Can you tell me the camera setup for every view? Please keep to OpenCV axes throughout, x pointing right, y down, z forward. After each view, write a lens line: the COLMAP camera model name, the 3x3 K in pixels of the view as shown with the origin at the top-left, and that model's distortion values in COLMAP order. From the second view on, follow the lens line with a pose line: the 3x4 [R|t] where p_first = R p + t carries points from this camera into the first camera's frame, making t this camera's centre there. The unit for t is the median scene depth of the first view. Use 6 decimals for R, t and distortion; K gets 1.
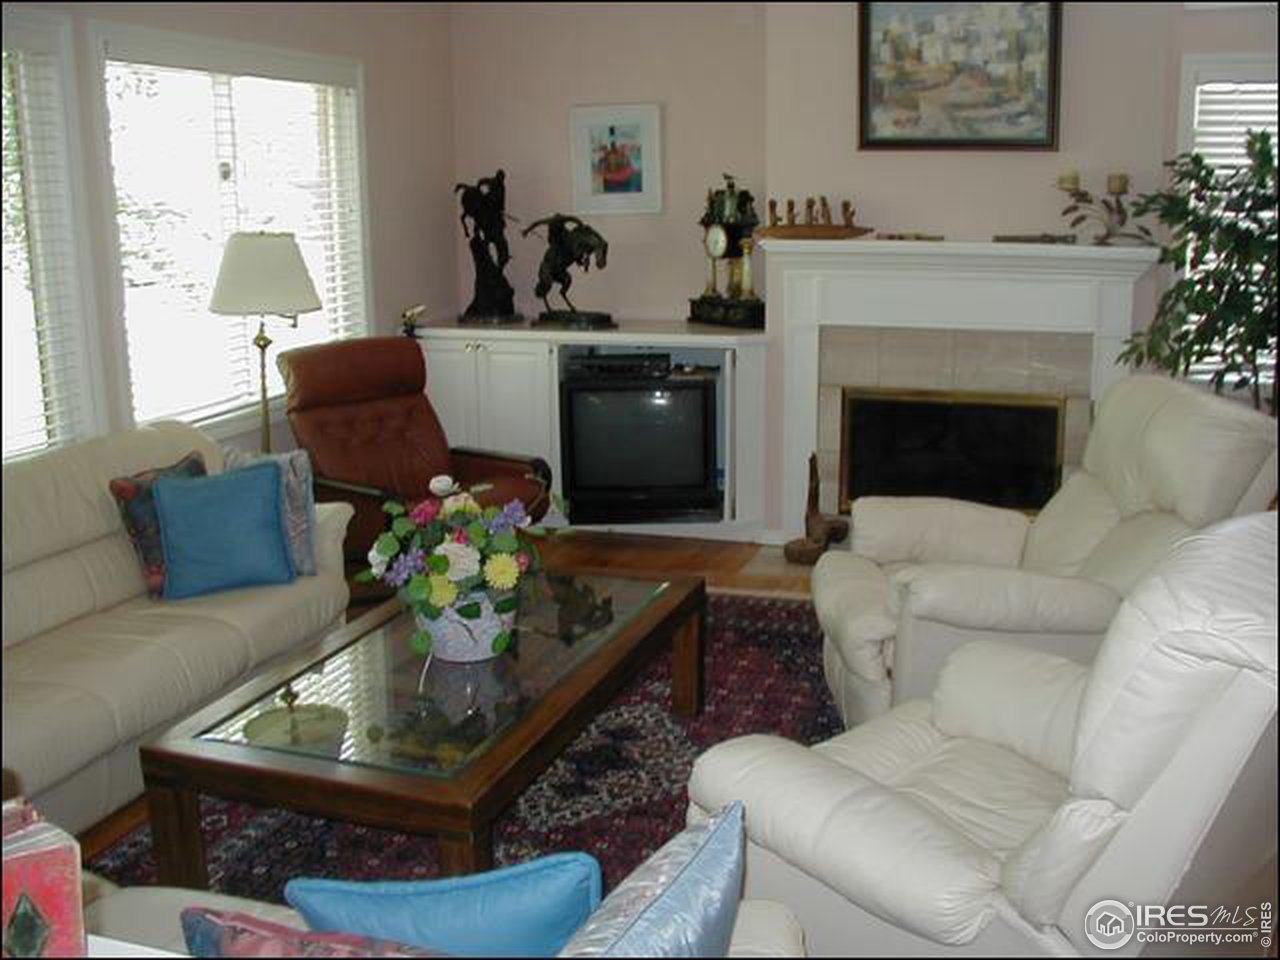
lens RADIAL K [[1315.0, 0, 640.0], [0, 1315.0, 480.0], [0, 0, 1]] dist [-0.255999, 0.325716]
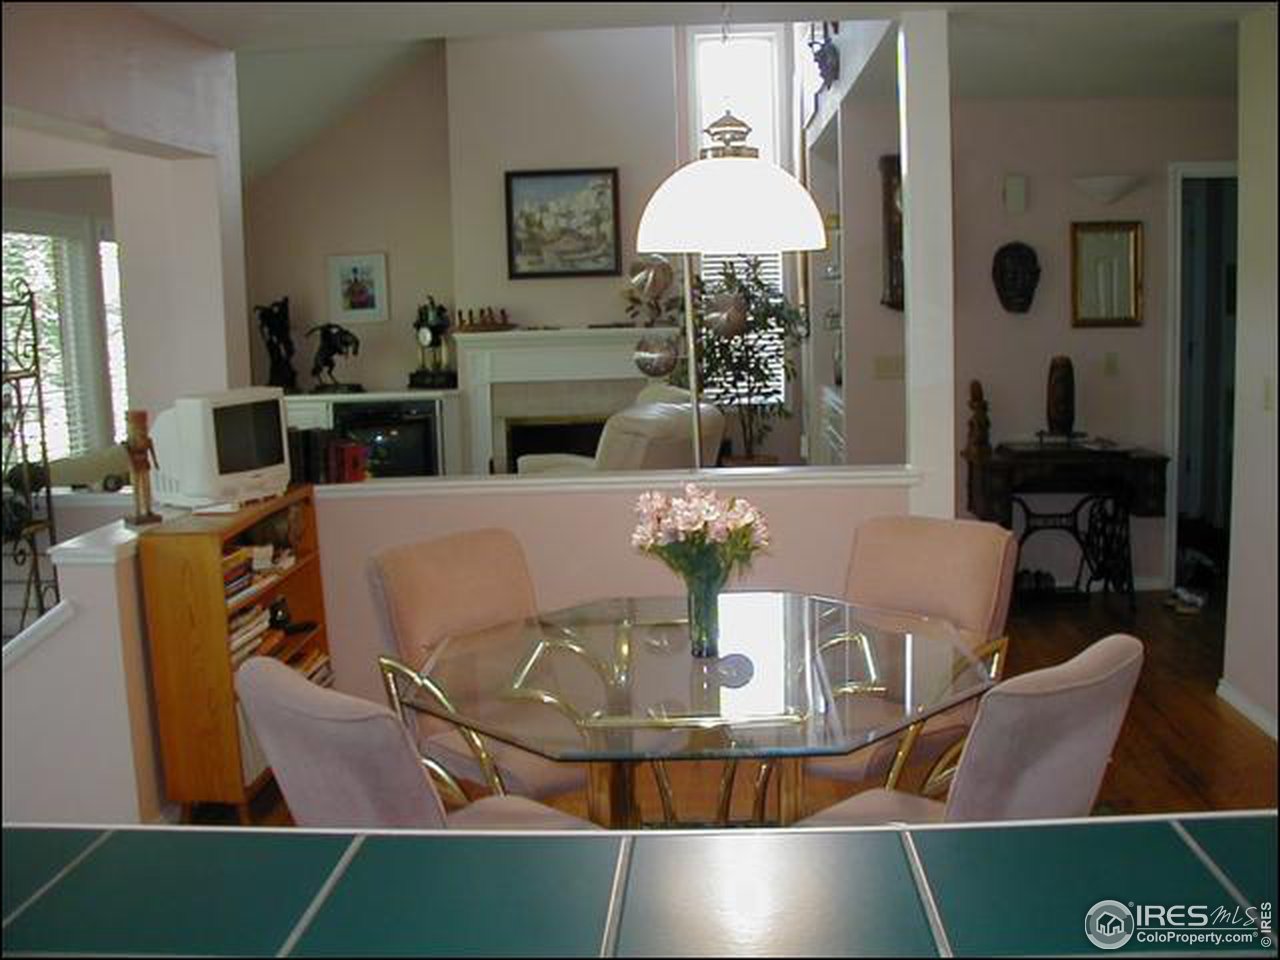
lens RADIAL K [[1315.0, 0, 640.0], [0, 1315.0, 480.0], [0, 0, 1]] dist [-0.255999, 0.325716]
pose [[0.963710, -0.052803, 0.261675, -0.127957], [0.074703, 0.994422, -0.074459, 0.149443], [-0.256284, 0.091305, 0.962279, -0.680390]]
